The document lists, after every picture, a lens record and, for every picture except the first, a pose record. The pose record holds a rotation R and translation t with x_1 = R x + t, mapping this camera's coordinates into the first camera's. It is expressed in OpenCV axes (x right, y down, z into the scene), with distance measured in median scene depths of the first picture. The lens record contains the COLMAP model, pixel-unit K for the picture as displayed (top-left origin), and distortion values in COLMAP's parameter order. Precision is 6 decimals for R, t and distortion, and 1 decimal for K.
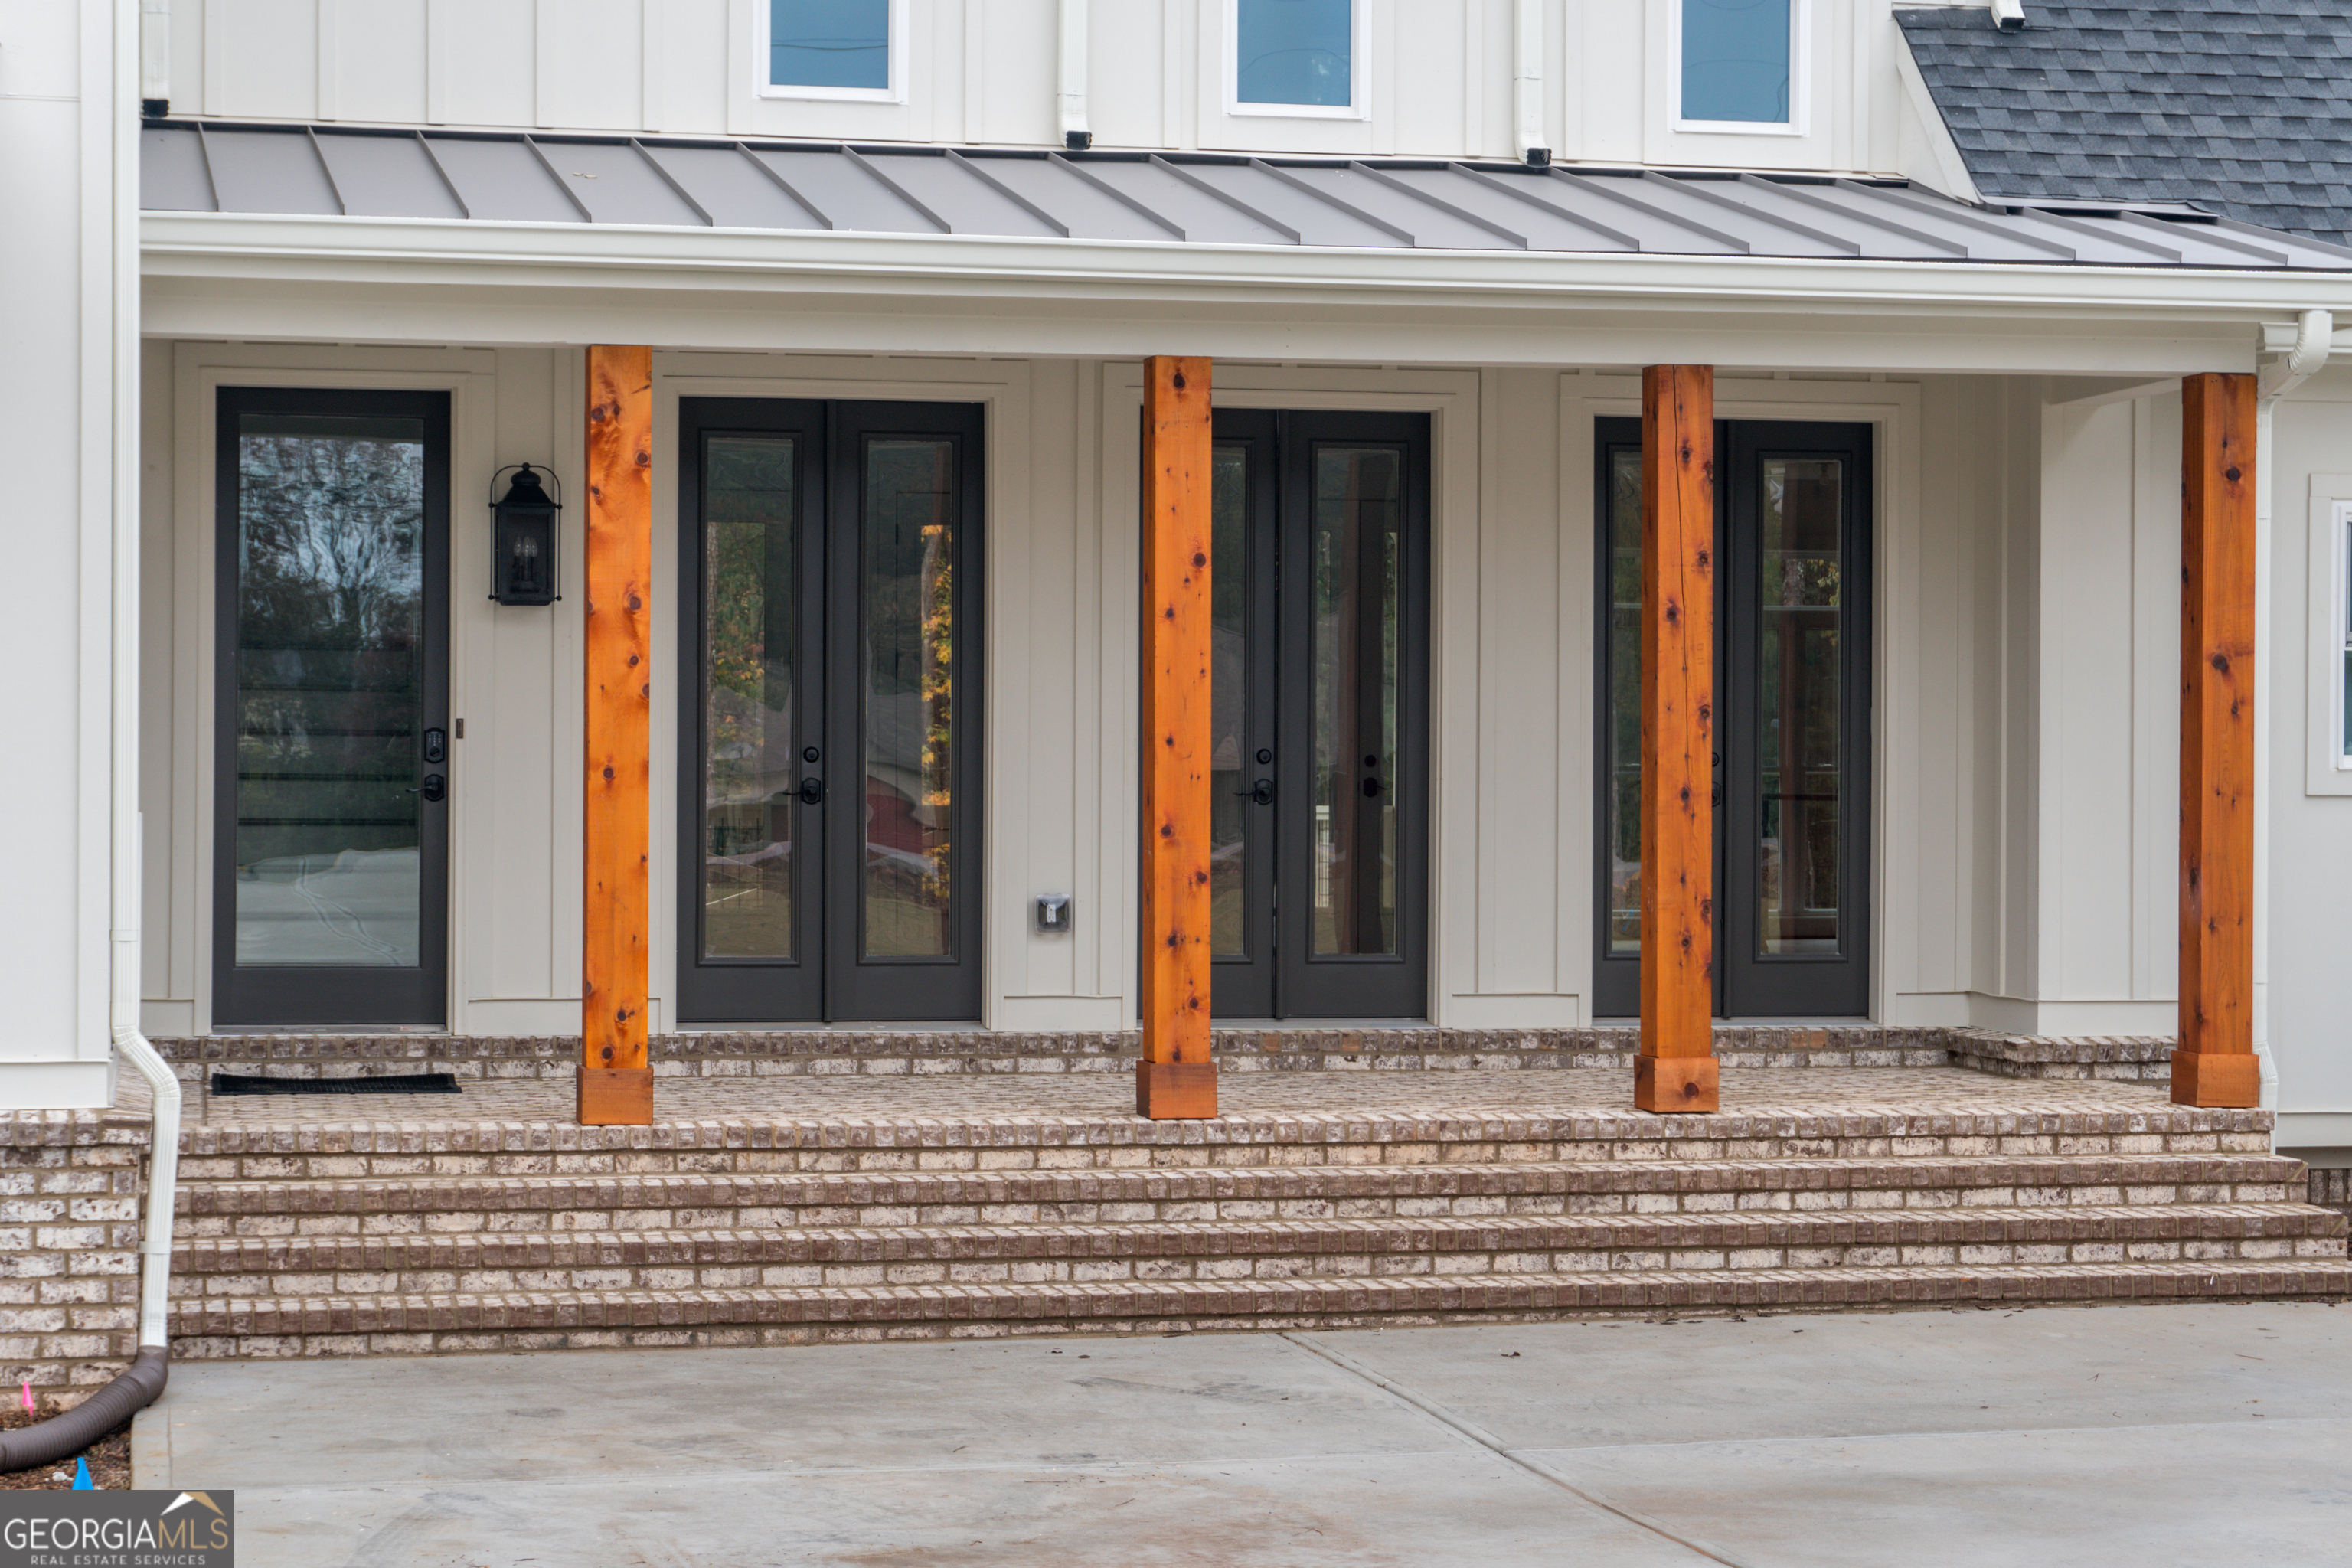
lens RADIAL K [[4748.5, 0, 1176.0], [0, 4748.5, 784.0], [0, 0, 1]] dist [-0.013579, 0.036907]
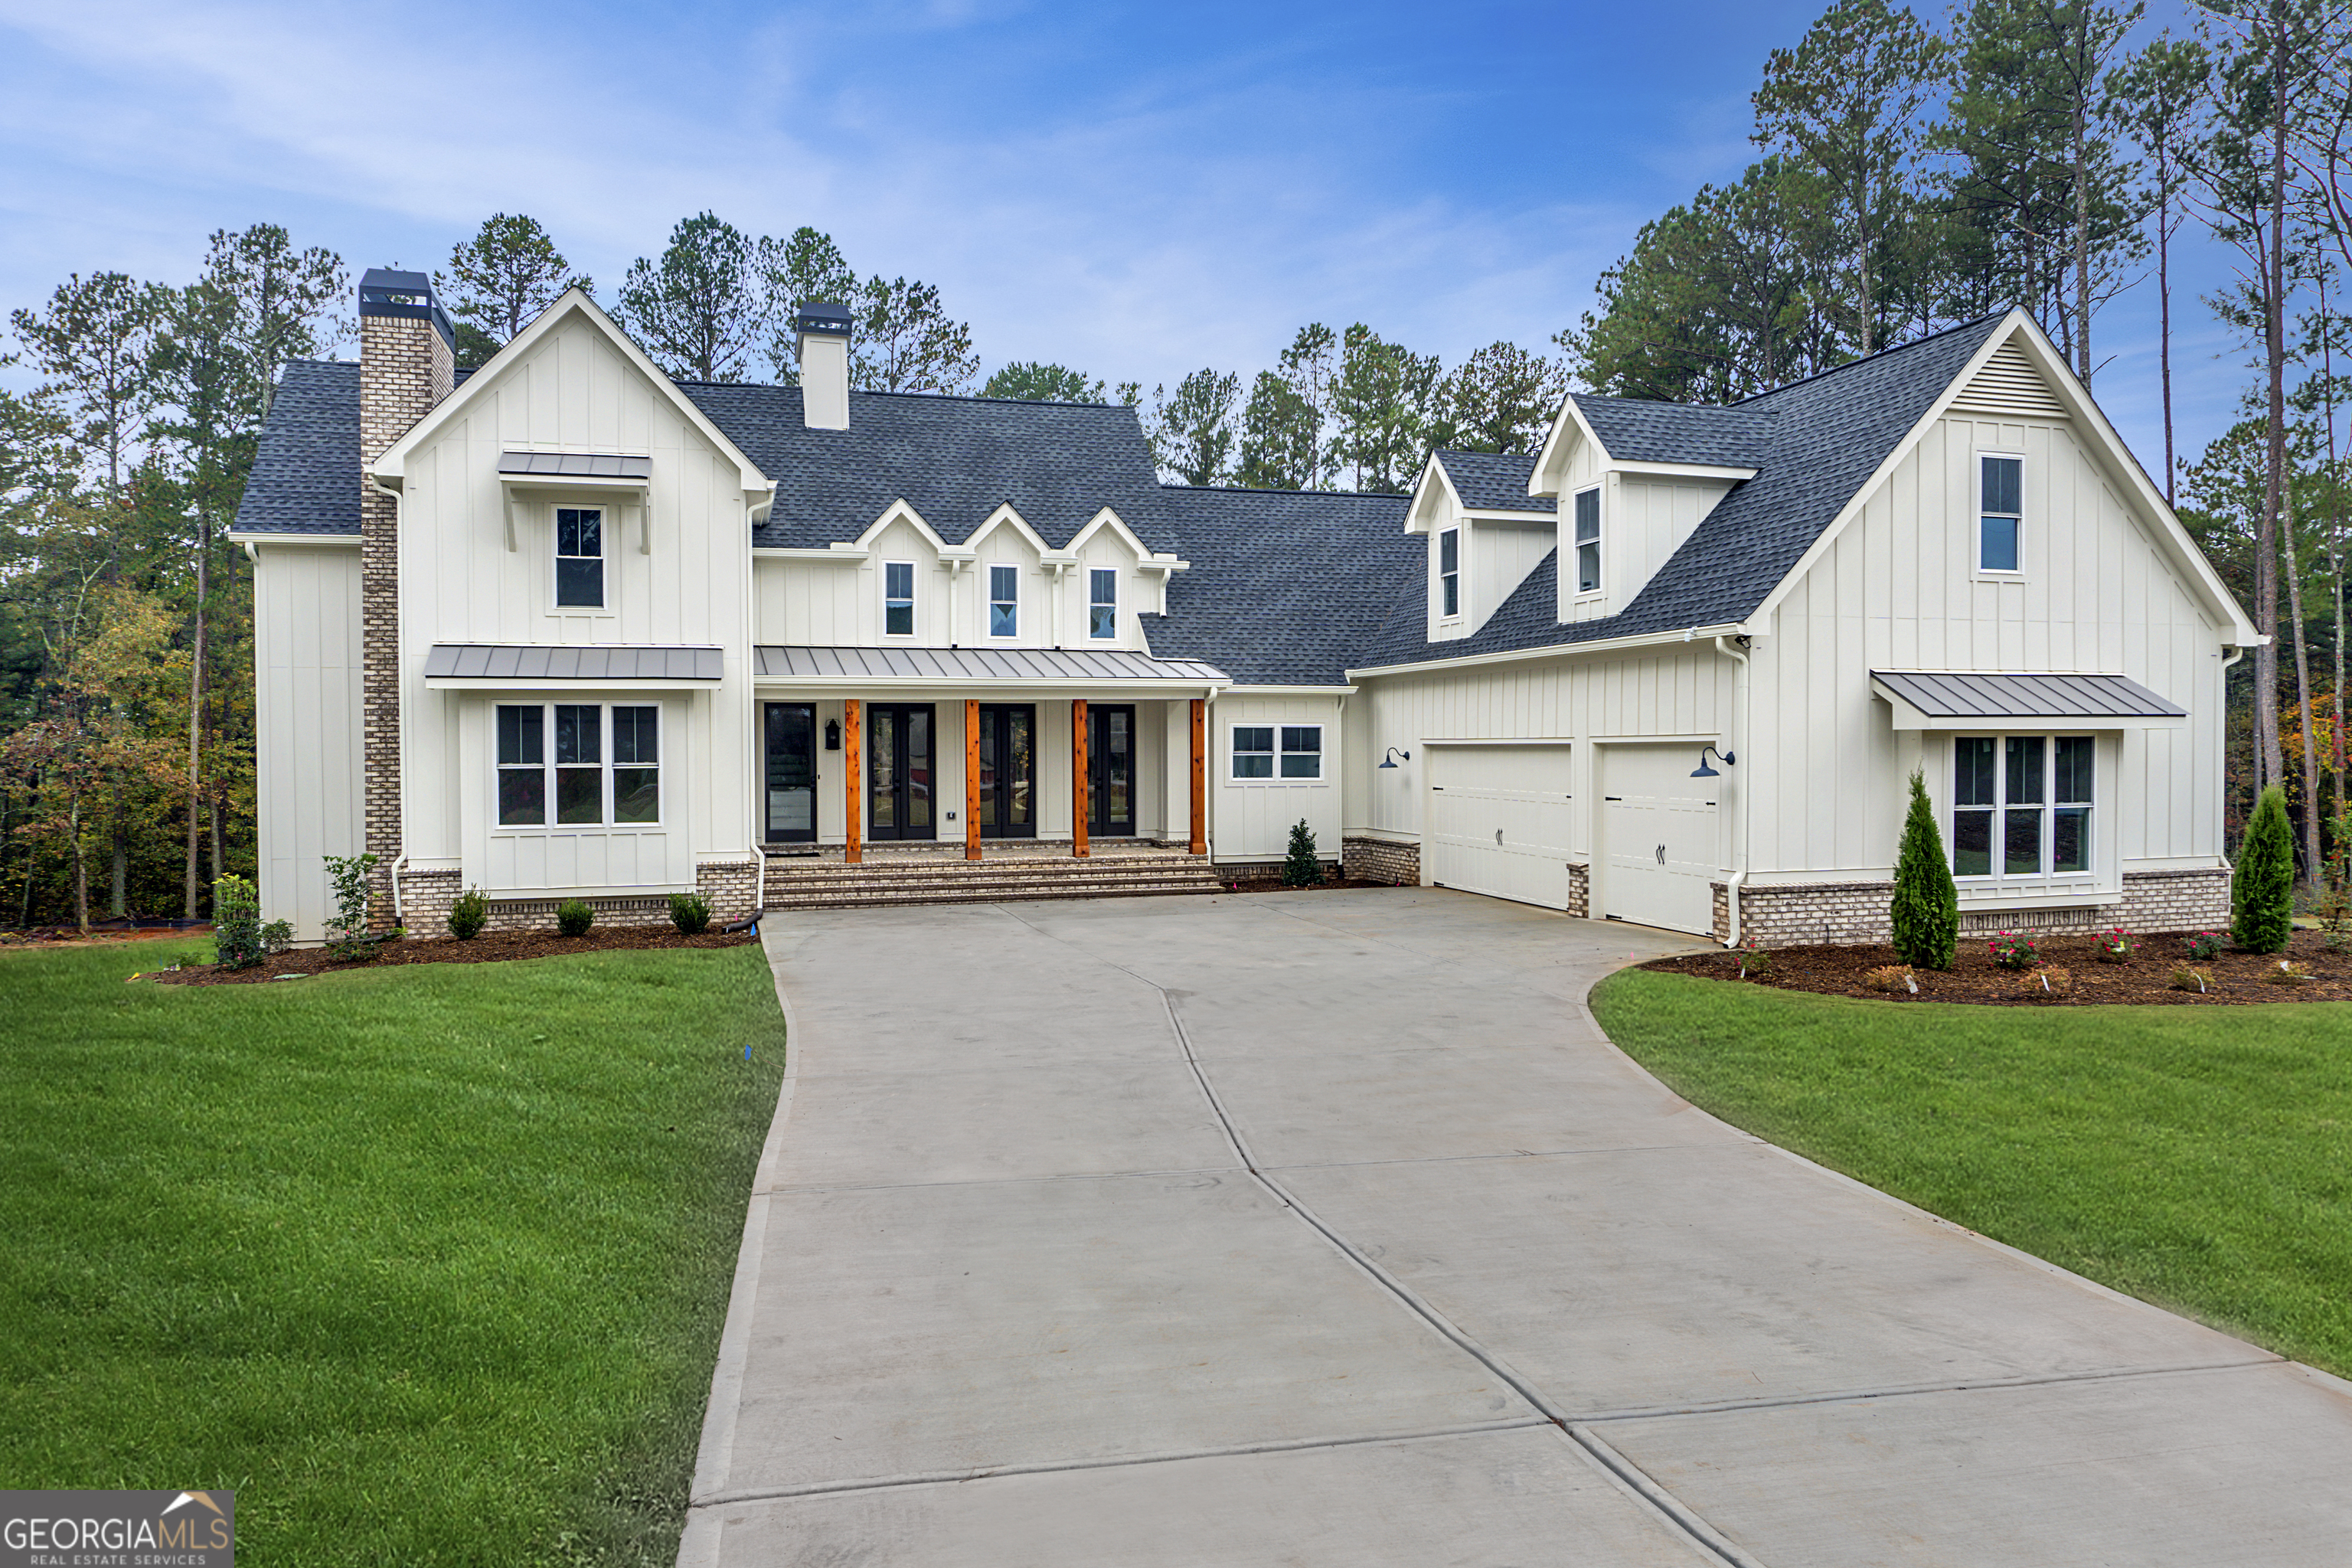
lens RADIAL K [[1513.8, 0, 1176.0], [0, 1513.8, 784.0], [0, 0, 1]] dist [-0.024234, 0.000821]
pose [[0.996177, -0.010127, 0.086772, 0.072421], [0.008402, 0.999760, 0.020215, -0.034889], [-0.086956, -0.019408, 0.996023, -0.532016]]
